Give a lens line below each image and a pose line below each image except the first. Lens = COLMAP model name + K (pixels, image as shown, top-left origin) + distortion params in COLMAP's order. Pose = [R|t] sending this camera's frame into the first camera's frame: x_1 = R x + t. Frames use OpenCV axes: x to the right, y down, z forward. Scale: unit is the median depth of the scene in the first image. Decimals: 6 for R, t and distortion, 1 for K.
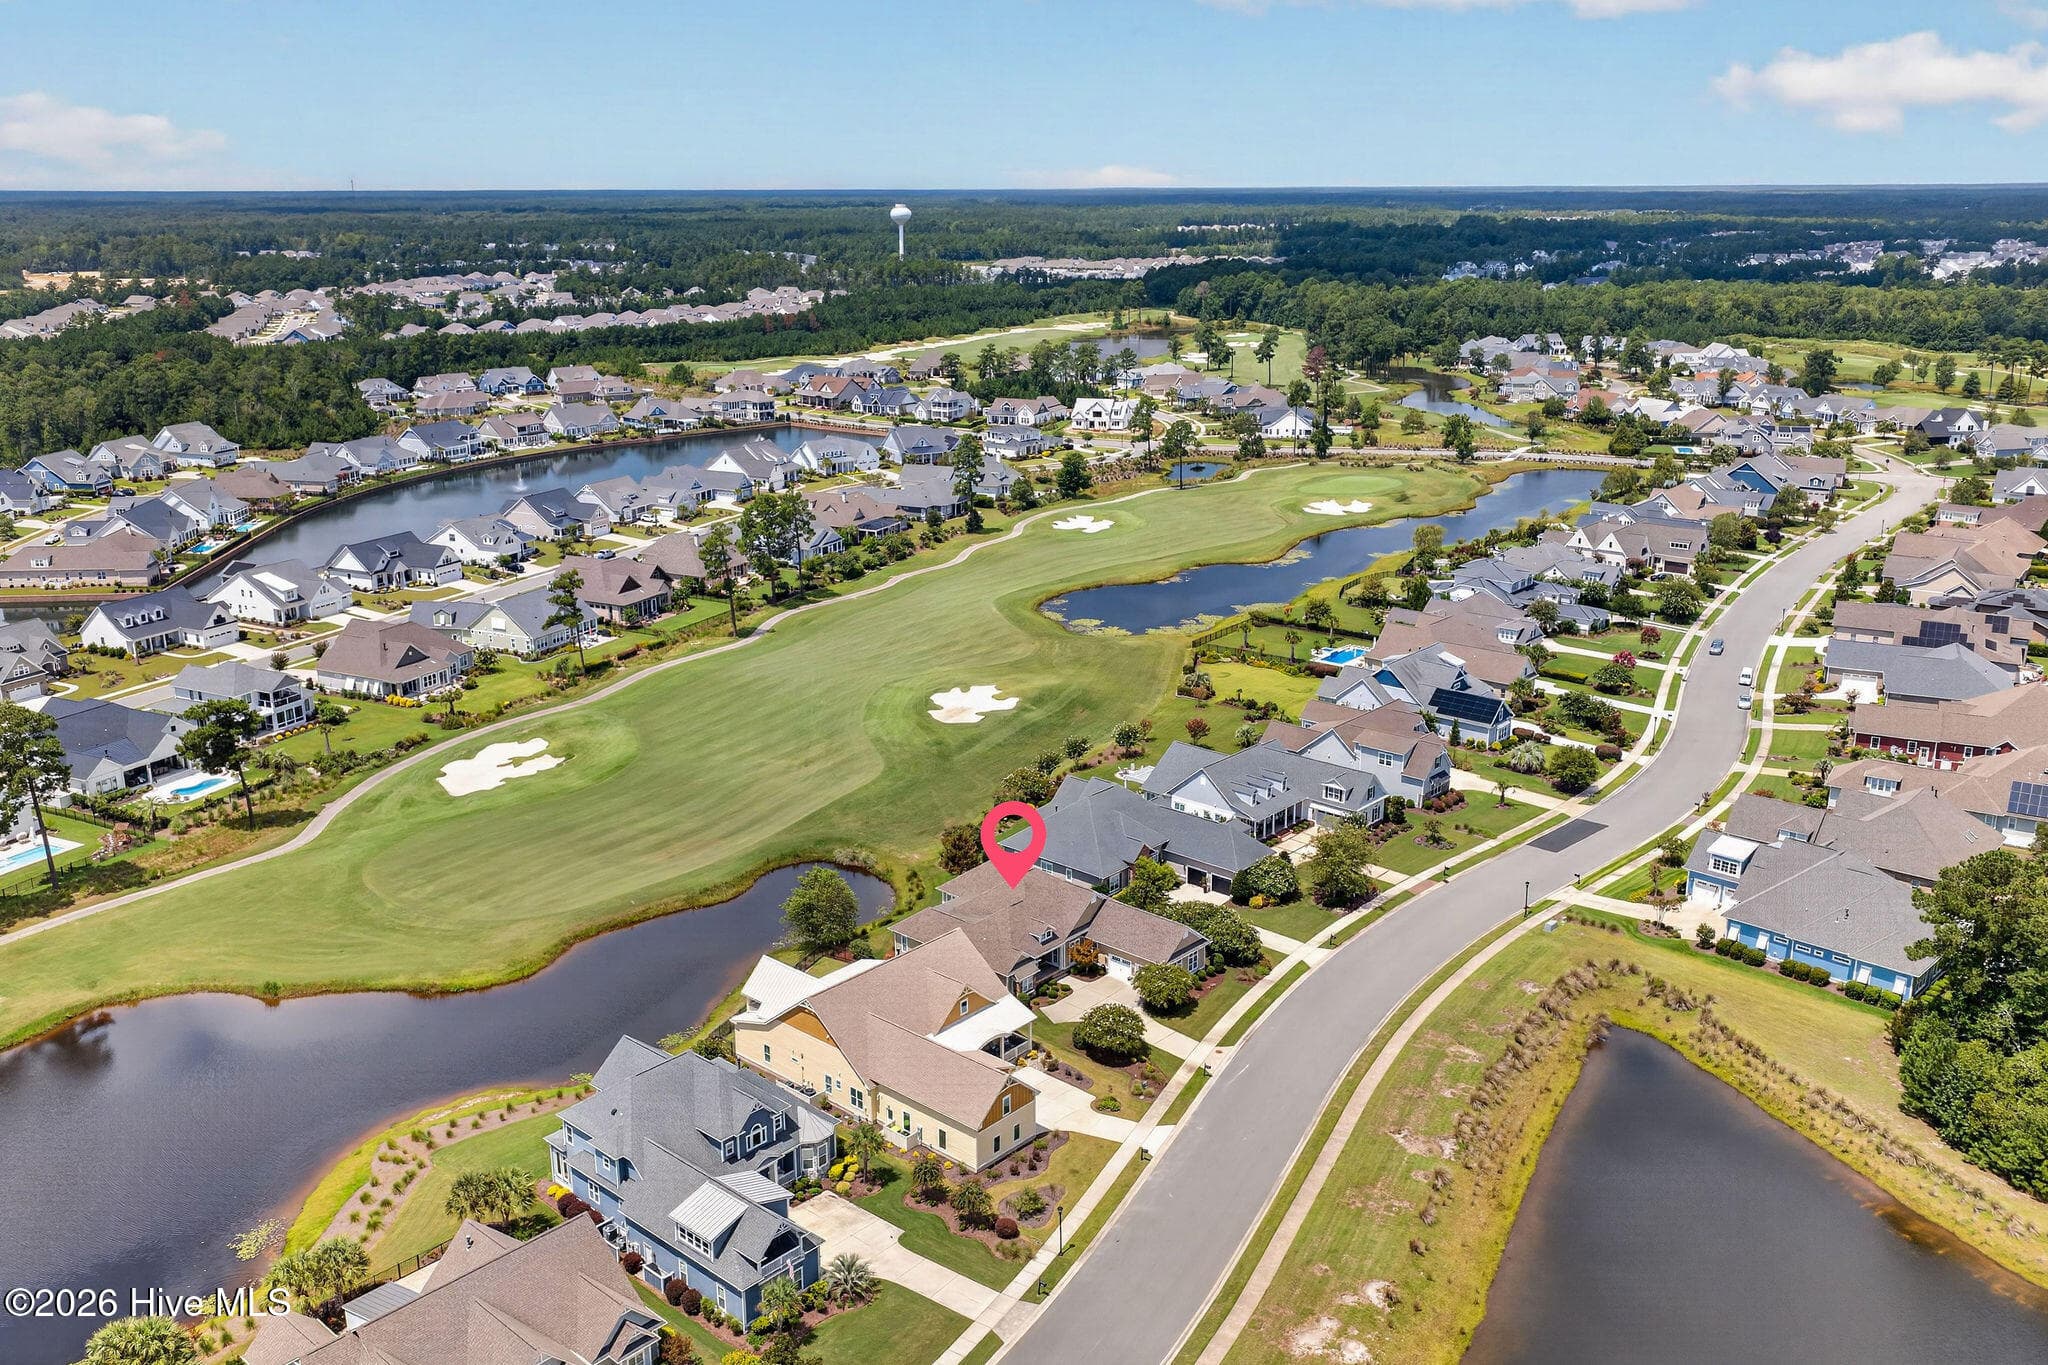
lens RADIAL K [[1663.5, 0, 1024.0], [0, 1663.5, 682.5], [0, 0, 1]] dist [0.041158, -0.080650]
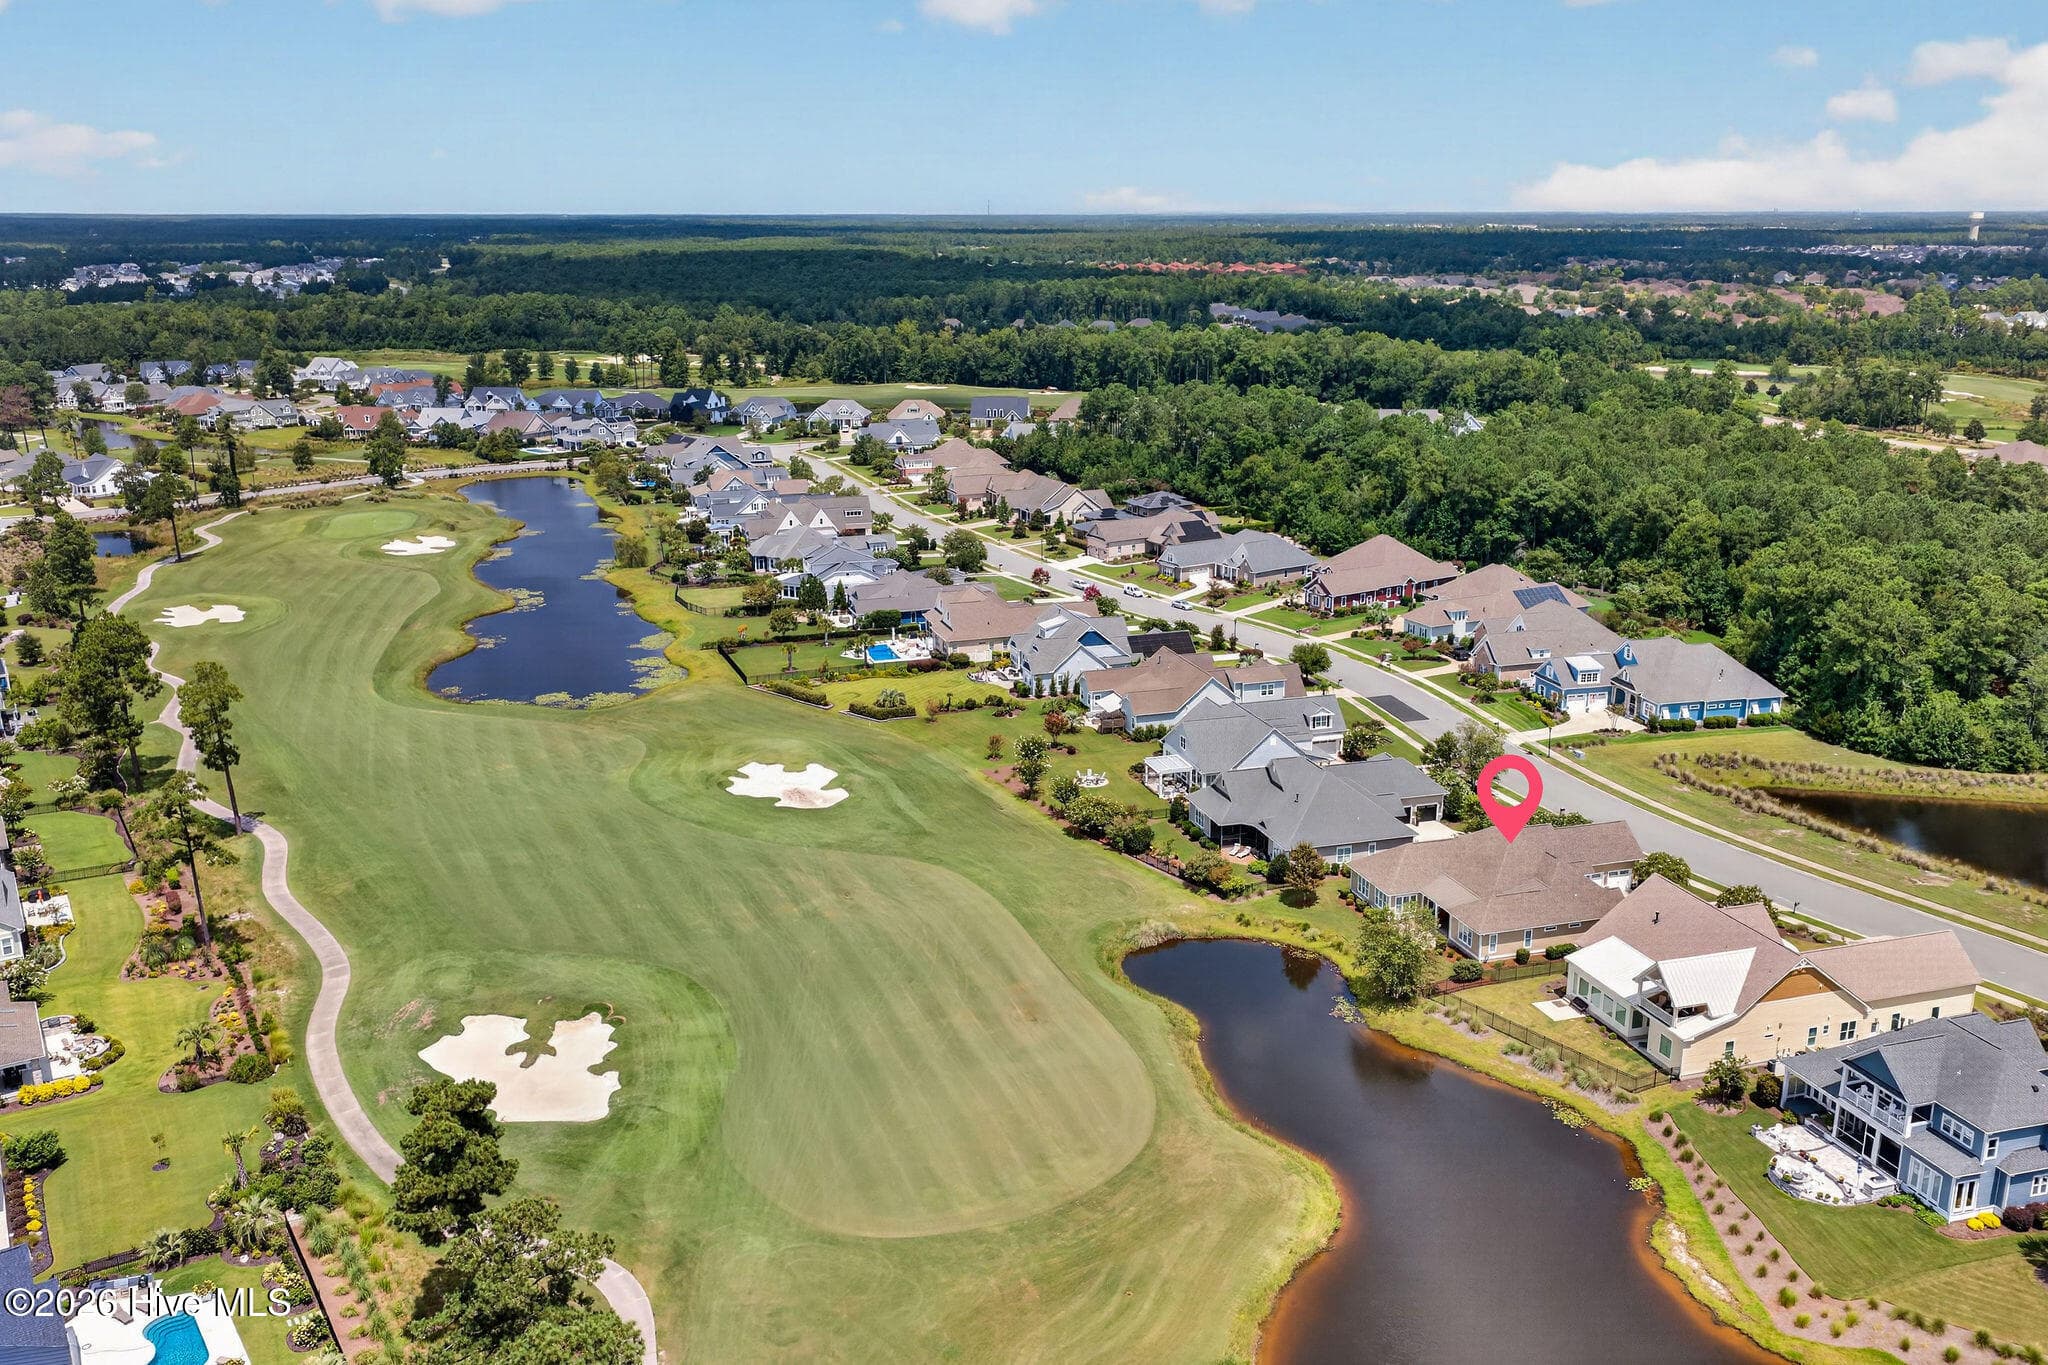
lens RADIAL K [[1663.5, 0, 1024.0], [0, 1663.5, 682.5], [0, 0, 1]] dist [0.041158, -0.080650]
pose [[0.537078, -0.229211, 0.811794, -0.628128], [0.244440, 0.963372, 0.110289, -0.098244], [-0.807339, 0.139201, 0.573434, 0.452960]]
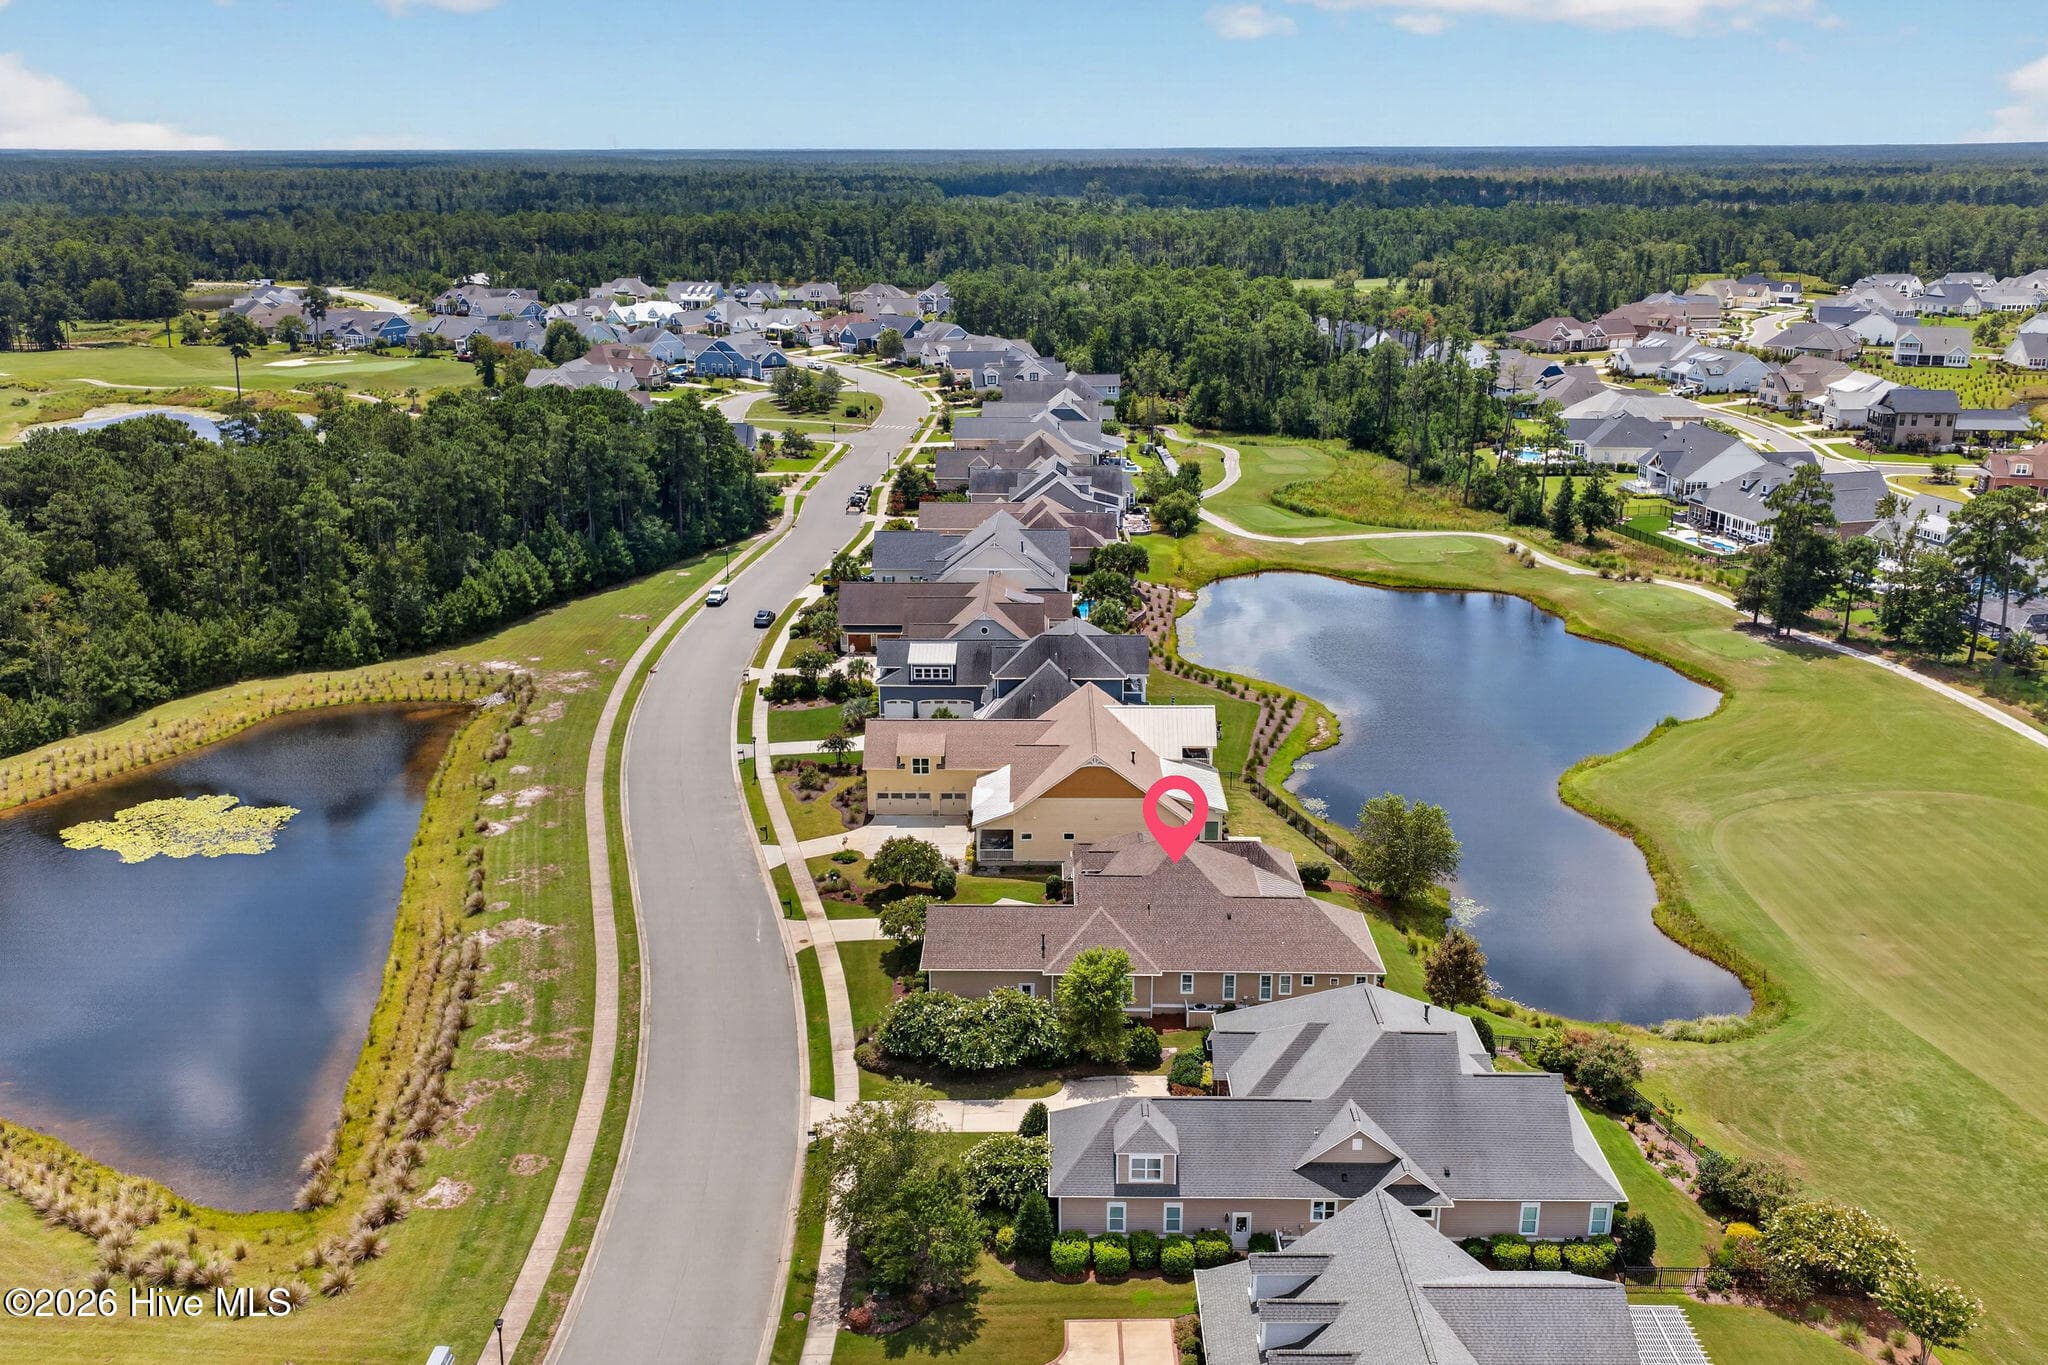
lens RADIAL K [[1663.5, 0, 1024.0], [0, 1663.5, 682.5], [0, 0, 1]] dist [0.041158, -0.080650]
pose [[-0.755980, 0.202153, -0.622598, 0.307581], [-0.181494, 0.849101, 0.496072, -0.176230], [0.628931, 0.488018, -0.605214, 0.910831]]
